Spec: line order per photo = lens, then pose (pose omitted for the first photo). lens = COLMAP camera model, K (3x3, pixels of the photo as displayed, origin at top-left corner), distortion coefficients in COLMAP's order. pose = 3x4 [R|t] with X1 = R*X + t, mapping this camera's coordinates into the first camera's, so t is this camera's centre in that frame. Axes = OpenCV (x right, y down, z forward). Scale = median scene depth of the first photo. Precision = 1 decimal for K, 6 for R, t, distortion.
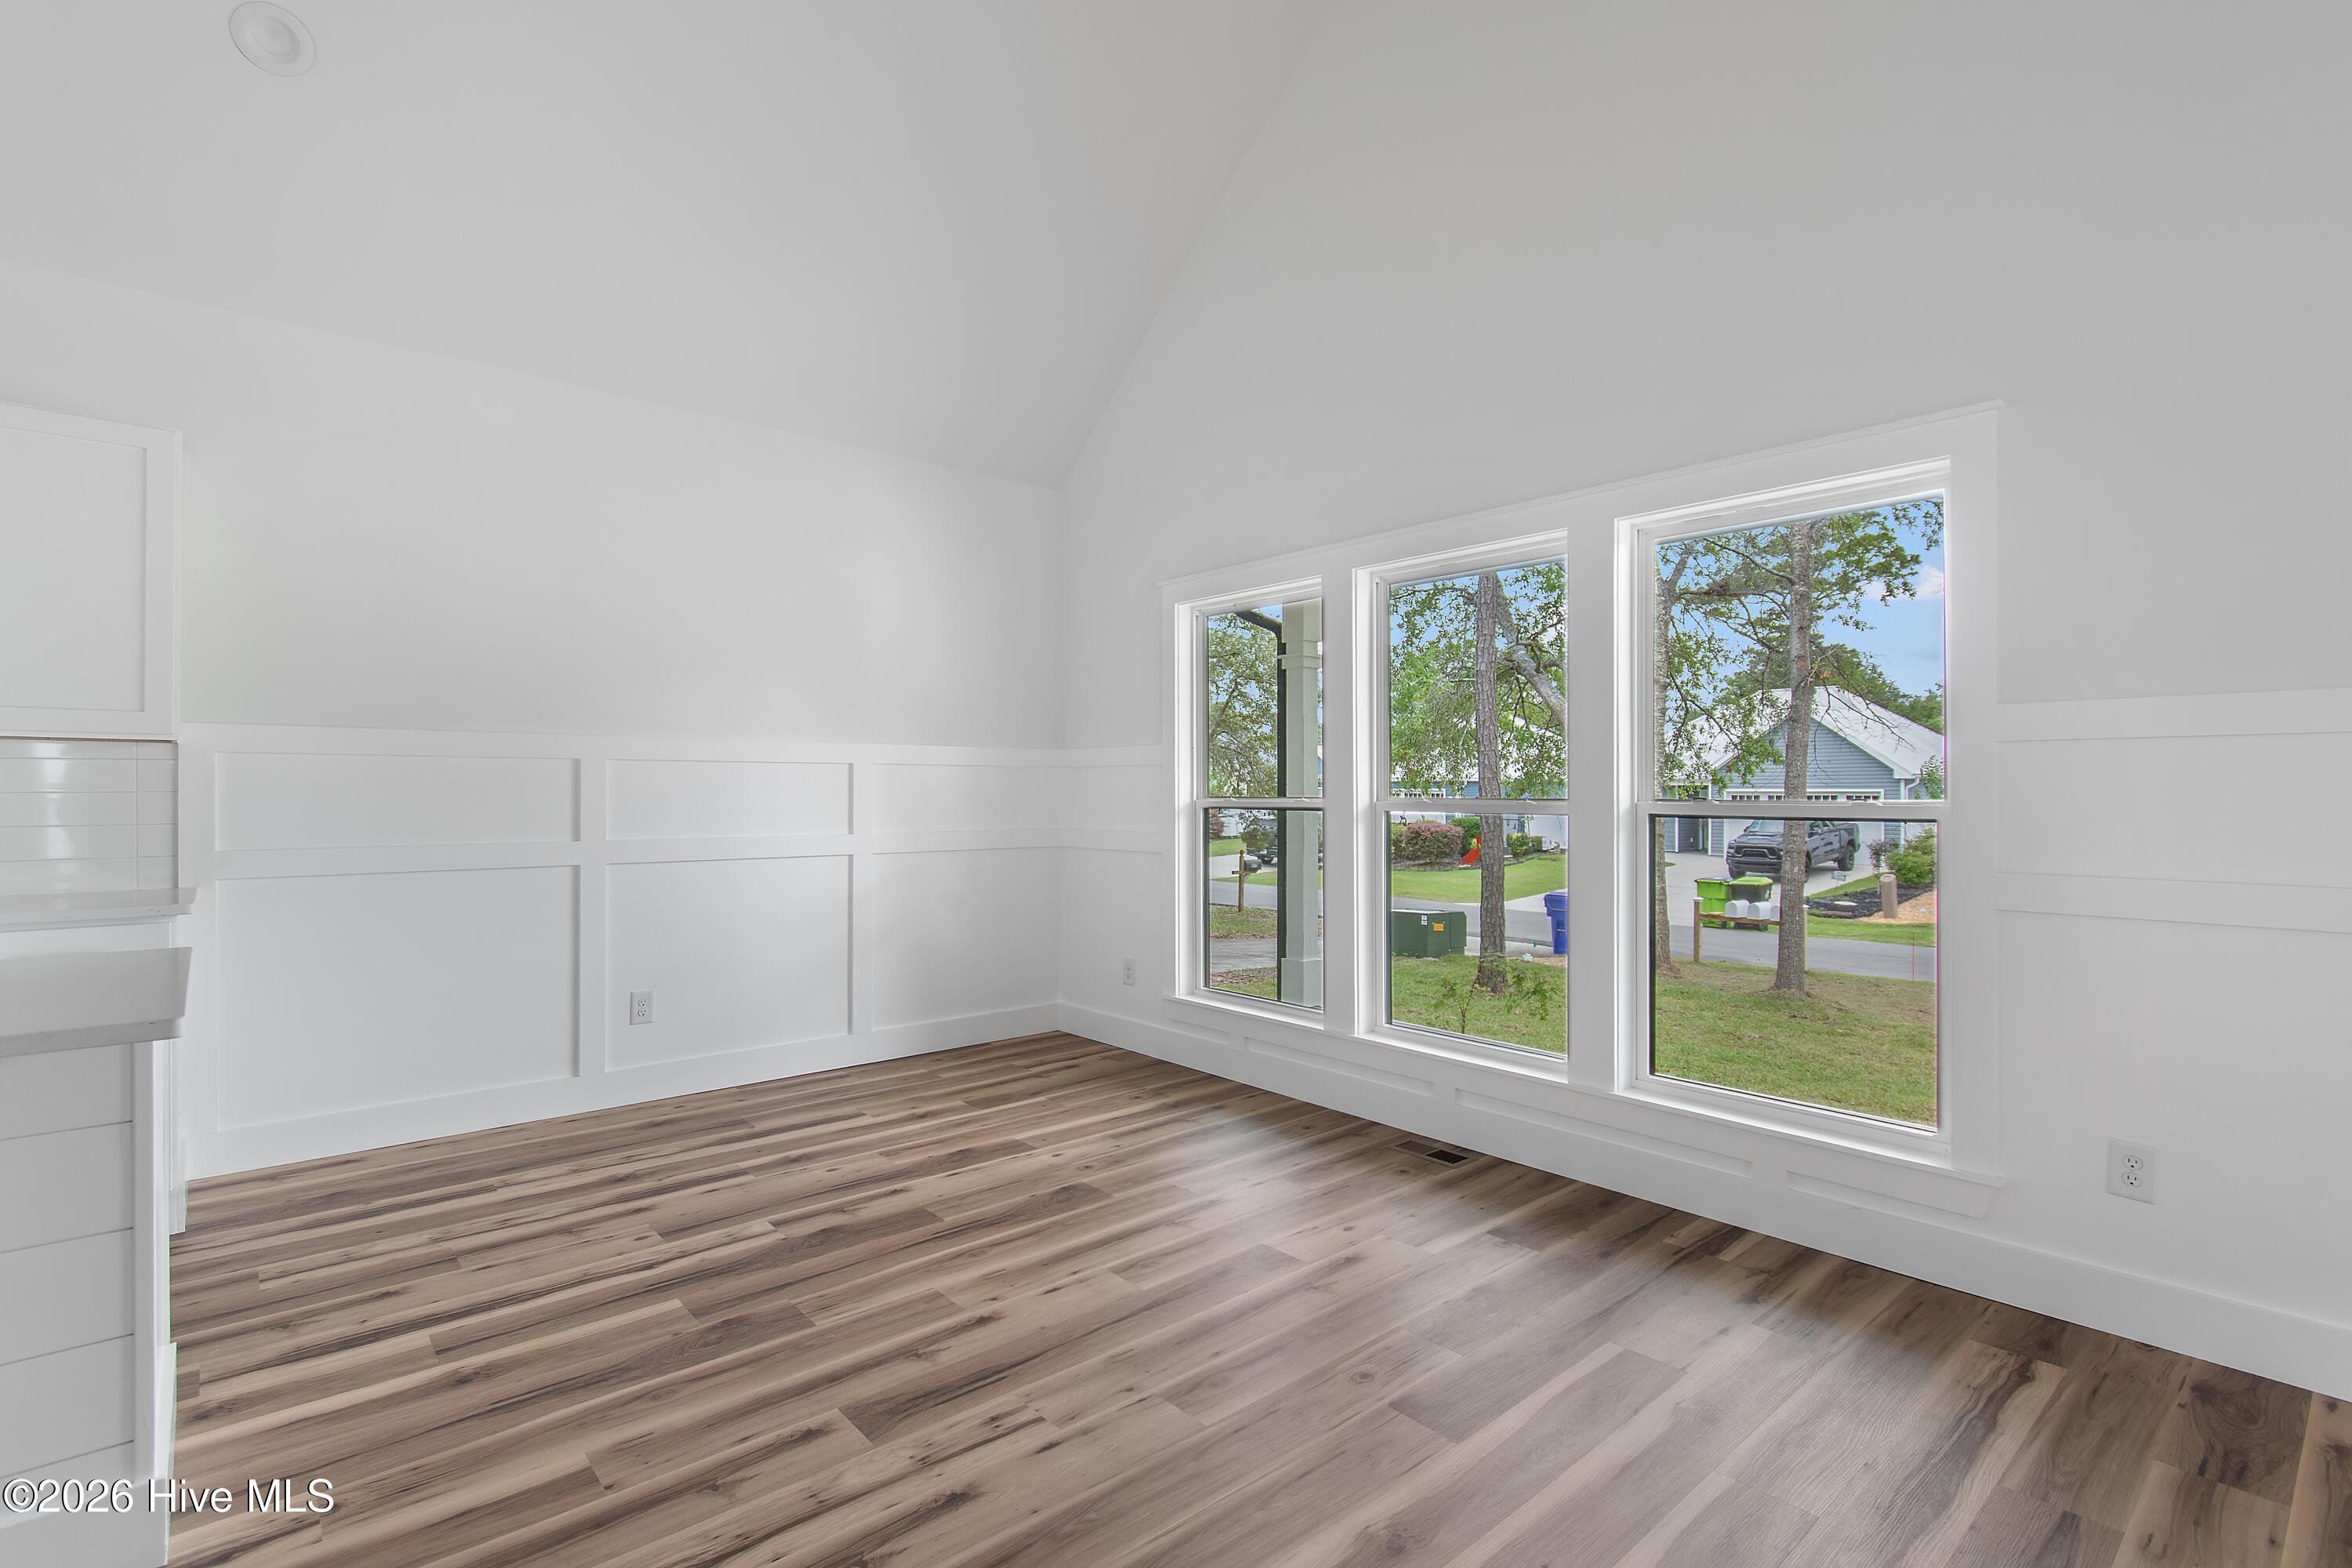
lens RADIAL K [[1083.9, 0, 1177.4], [0, 1083.9, 787.4], [0, 0, 1]] dist [0.000402, -0.004302]
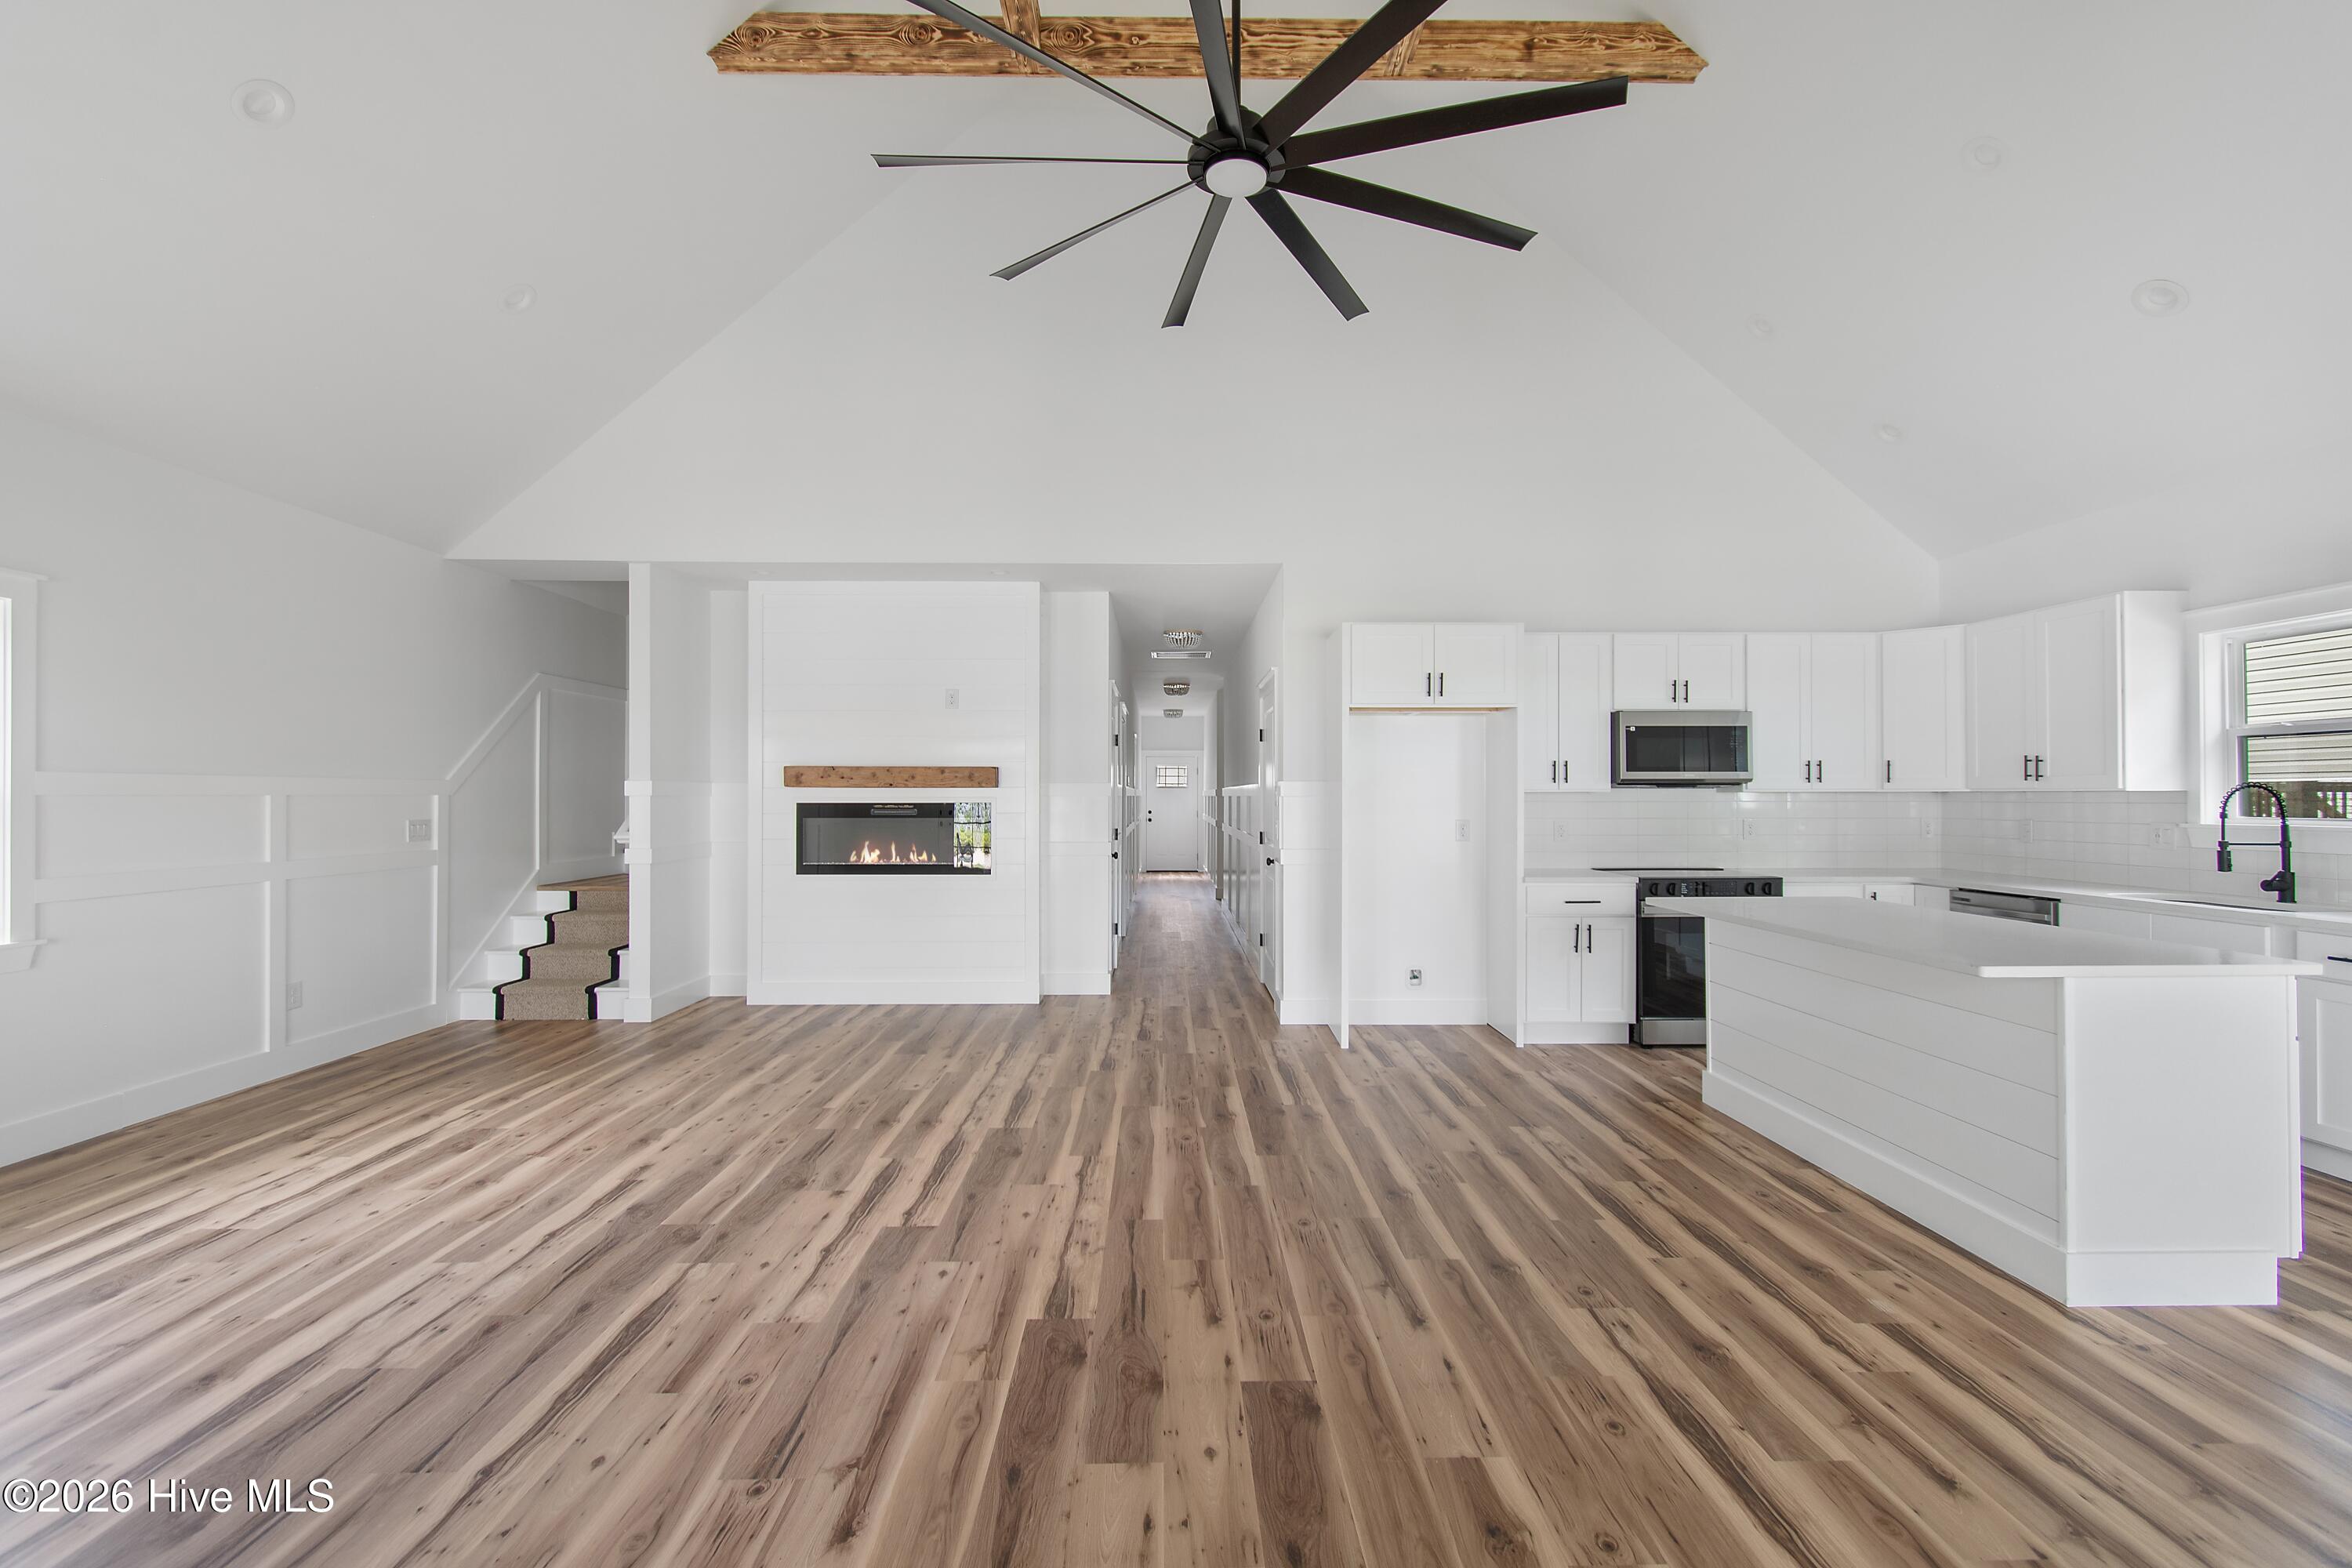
lens RADIAL K [[1036.9, 0, 1172.2], [0, 1036.9, 781.6], [0, 0, 1]] dist [0.002529, -0.002134]
pose [[-0.650381, -0.013841, -0.759482, 0.591623], [-0.000737, 0.999845, -0.017590, -0.029430], [0.759608, -0.010881, -0.650291, 0.496861]]
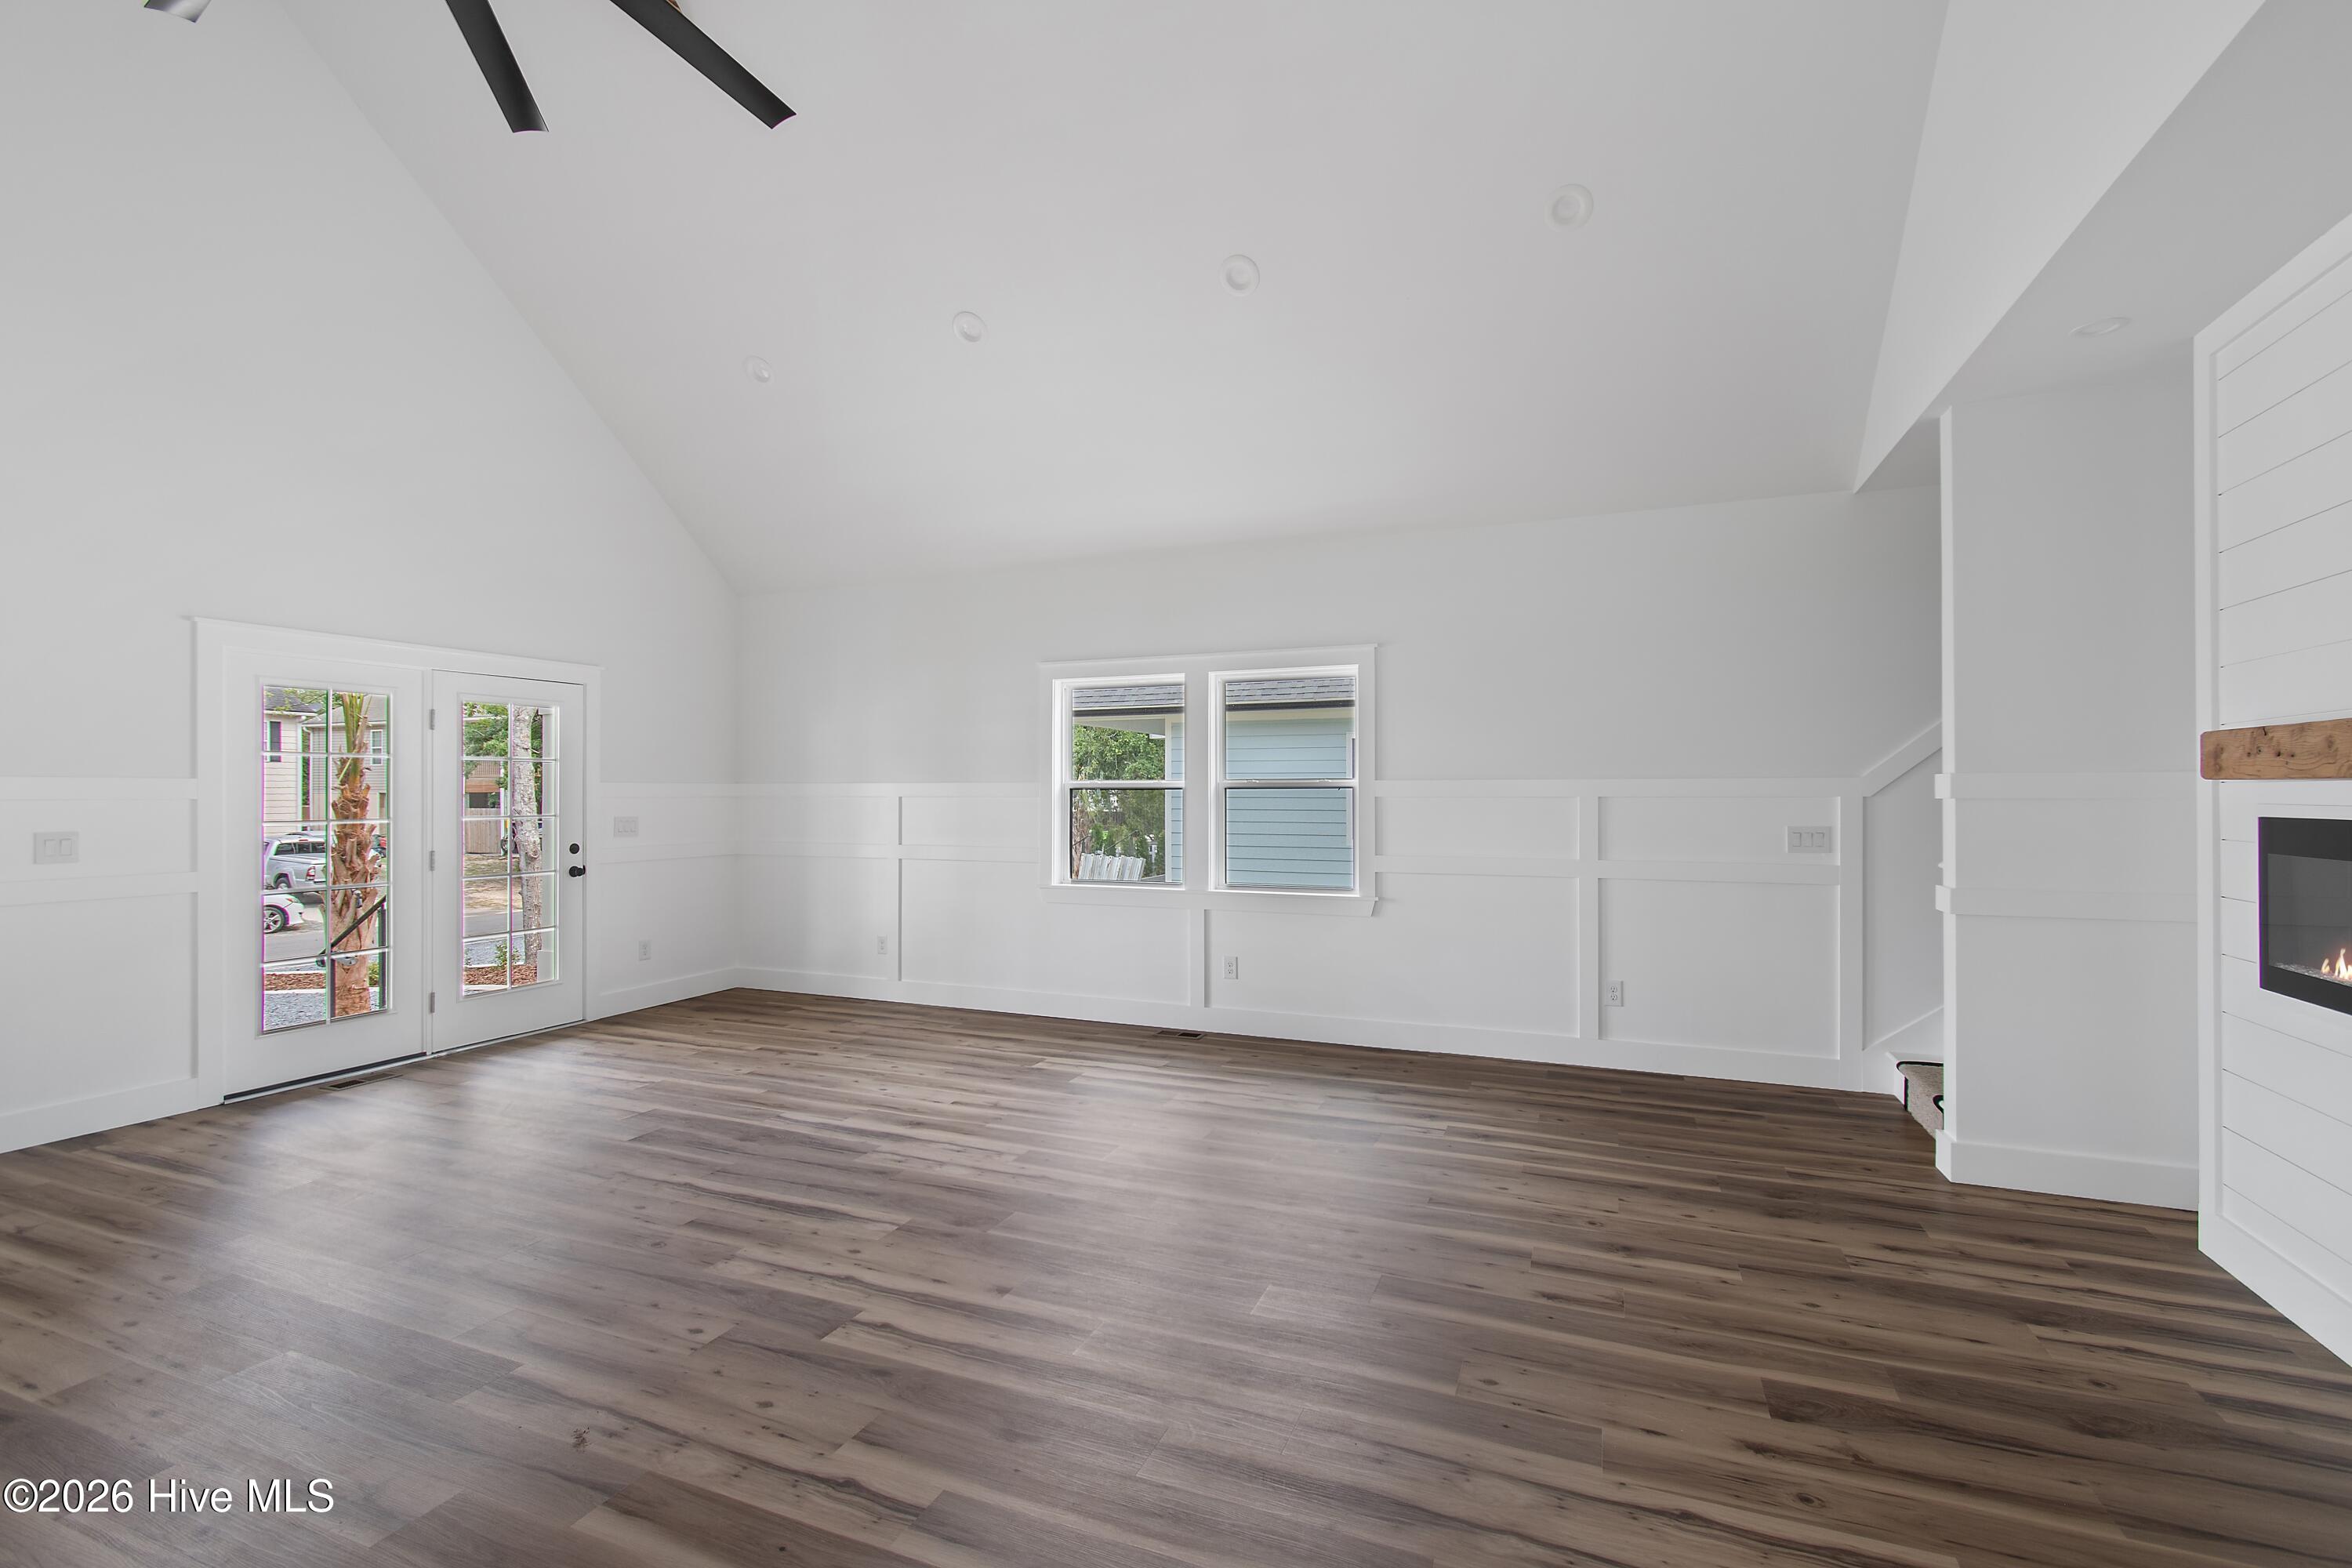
lens RADIAL K [[1036.9, 0, 1187.1], [0, 1036.9, 789.2], [0, 0, 1]] dist [0.002529, -0.002134]
pose [[-0.446555, 0.001157, 0.894755, -0.799913], [-0.001091, 0.999998, -0.001837, -0.043756], [-0.894755, -0.001797, -0.446553, -0.187402]]
